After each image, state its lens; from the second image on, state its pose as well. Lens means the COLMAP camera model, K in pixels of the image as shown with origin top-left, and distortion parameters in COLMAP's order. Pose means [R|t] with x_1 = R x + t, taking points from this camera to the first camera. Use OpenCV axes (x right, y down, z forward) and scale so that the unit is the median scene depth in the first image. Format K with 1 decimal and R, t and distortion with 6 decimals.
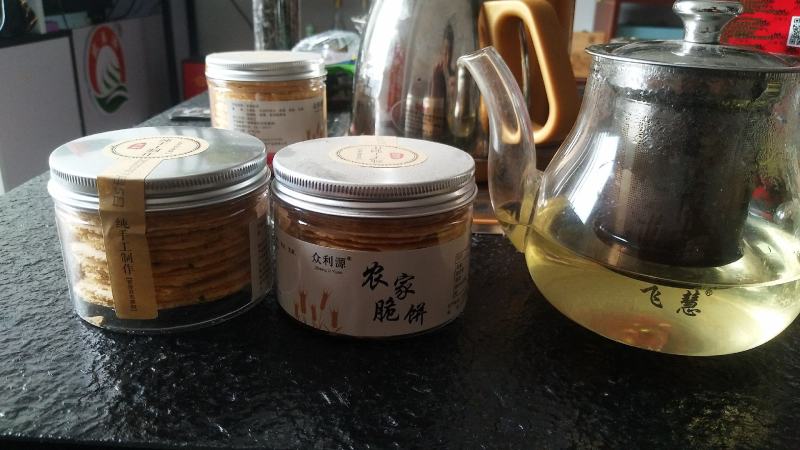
lens RADIAL K [[646.0, 0, 403.2], [0, 646.0, 221.0], [0, 0, 1]] dist [-0.004118, -0.071984]
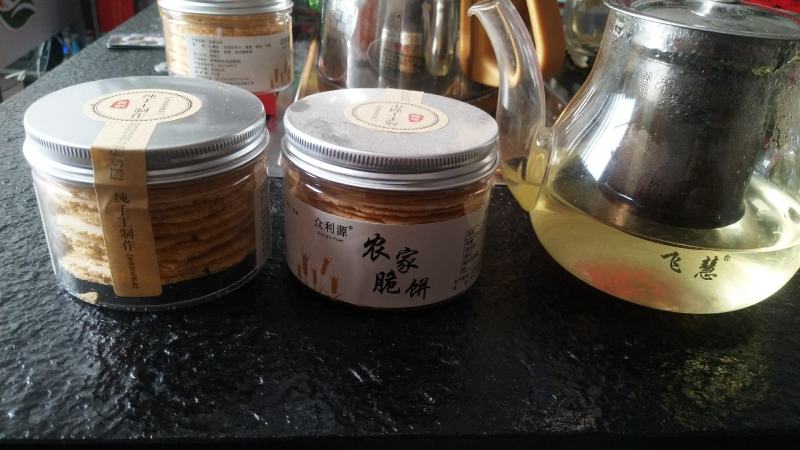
lens RADIAL K [[646.0, 0, 397.4], [0, 646.0, 222.5], [0, 0, 1]] dist [-0.004118, -0.071984]
pose [[0.993209, -0.020756, 0.114474, -0.144241], [0.005149, 0.990835, 0.134977, -0.076589], [-0.116227, -0.133471, 0.984214, 0.052315]]
